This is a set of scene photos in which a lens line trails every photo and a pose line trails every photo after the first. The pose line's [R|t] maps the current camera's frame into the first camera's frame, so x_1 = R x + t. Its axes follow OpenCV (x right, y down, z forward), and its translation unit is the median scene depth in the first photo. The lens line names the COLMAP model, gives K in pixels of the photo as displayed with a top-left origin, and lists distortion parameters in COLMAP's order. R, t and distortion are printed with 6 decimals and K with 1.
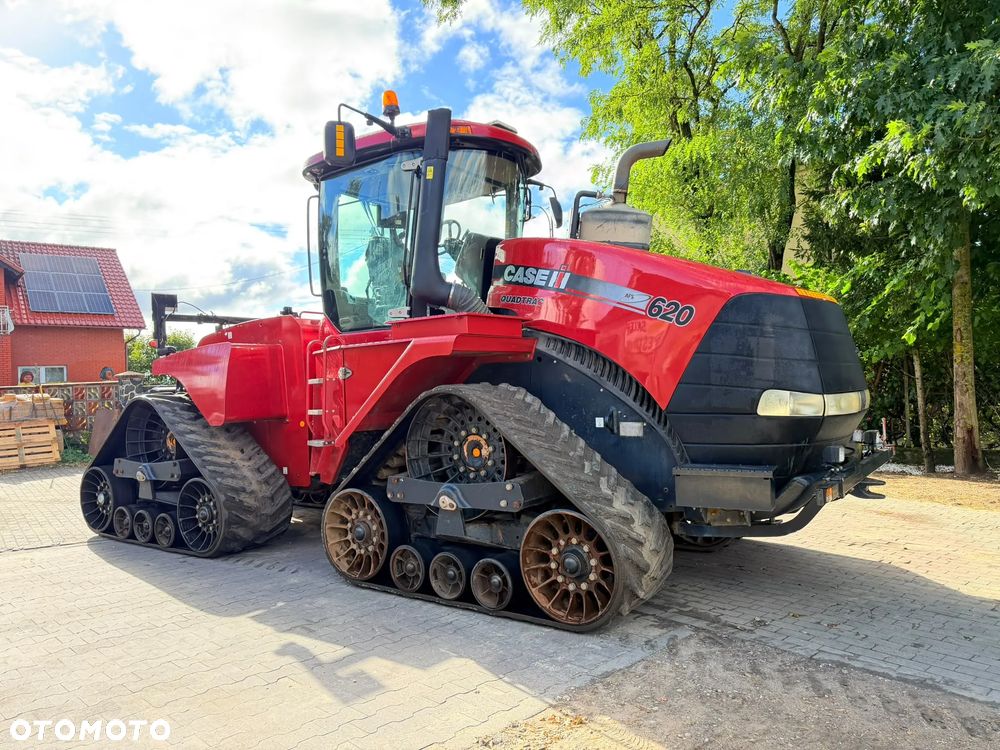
lens RADIAL K [[700.0, 0, 500.6], [0, 700.0, 375.4], [0, 0, 1]] dist [0.098096, -0.163195]
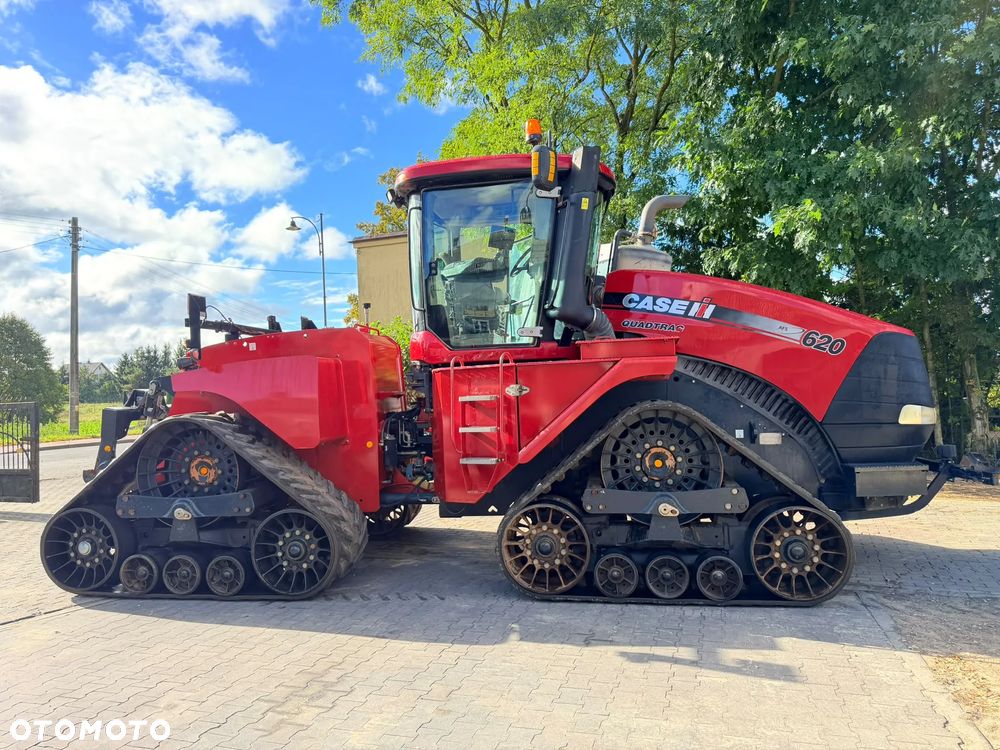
lens RADIAL K [[706.9, 0, 496.4], [0, 706.9, 373.4], [0, 0, 1]] dist [0.069651, -0.098445]
pose [[0.892292, 0.019116, 0.451054, -0.752487], [-0.003557, 0.999370, -0.035318, 0.009469], [-0.451444, 0.029909, 0.891798, 0.119565]]
